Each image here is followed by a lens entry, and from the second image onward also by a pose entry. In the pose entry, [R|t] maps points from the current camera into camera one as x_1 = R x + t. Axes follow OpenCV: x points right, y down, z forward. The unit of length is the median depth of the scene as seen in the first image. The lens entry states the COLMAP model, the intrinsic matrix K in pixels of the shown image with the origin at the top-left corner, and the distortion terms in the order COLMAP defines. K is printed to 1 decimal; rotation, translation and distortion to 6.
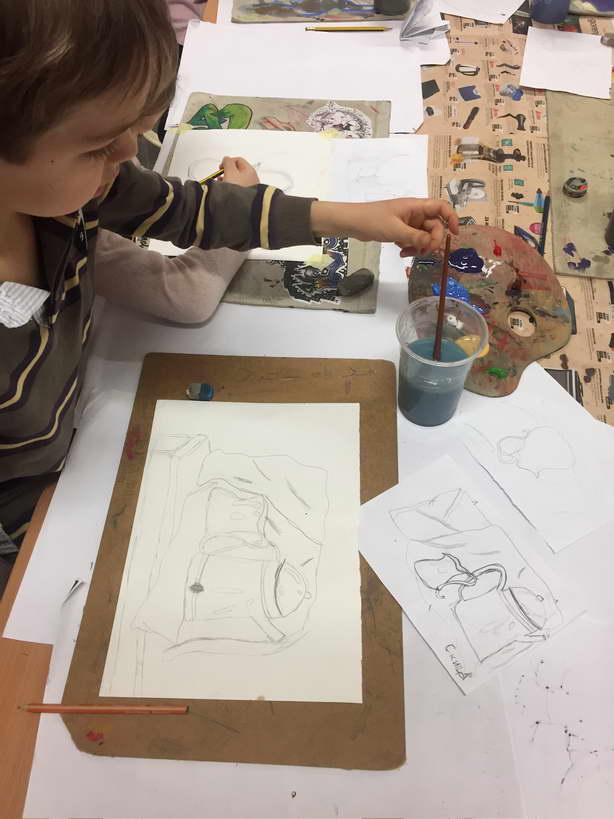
lens RADIAL K [[692.0, 0, 308.8], [0, 692.0, 413.9], [0, 0, 1]] dist [0.075660, -0.104401]
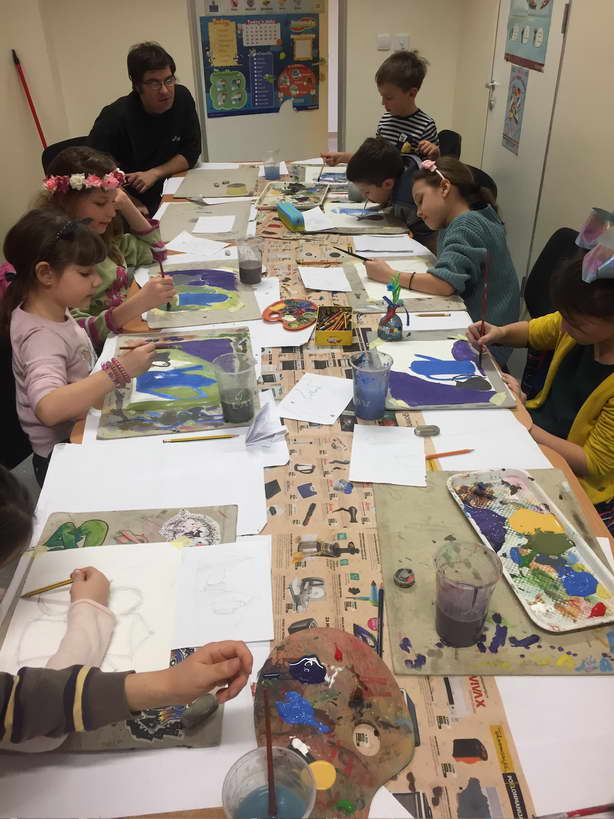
lens RADIAL K [[692.0, 0, 310.3], [0, 692.0, 415.4], [0, 0, 1]] dist [0.075660, -0.104401]
pose [[0.988679, -0.076118, 0.129308, 0.113449], [0.121592, 0.911381, -0.393191, -0.145410], [-0.087920, 0.404463, 0.910319, -0.082123]]
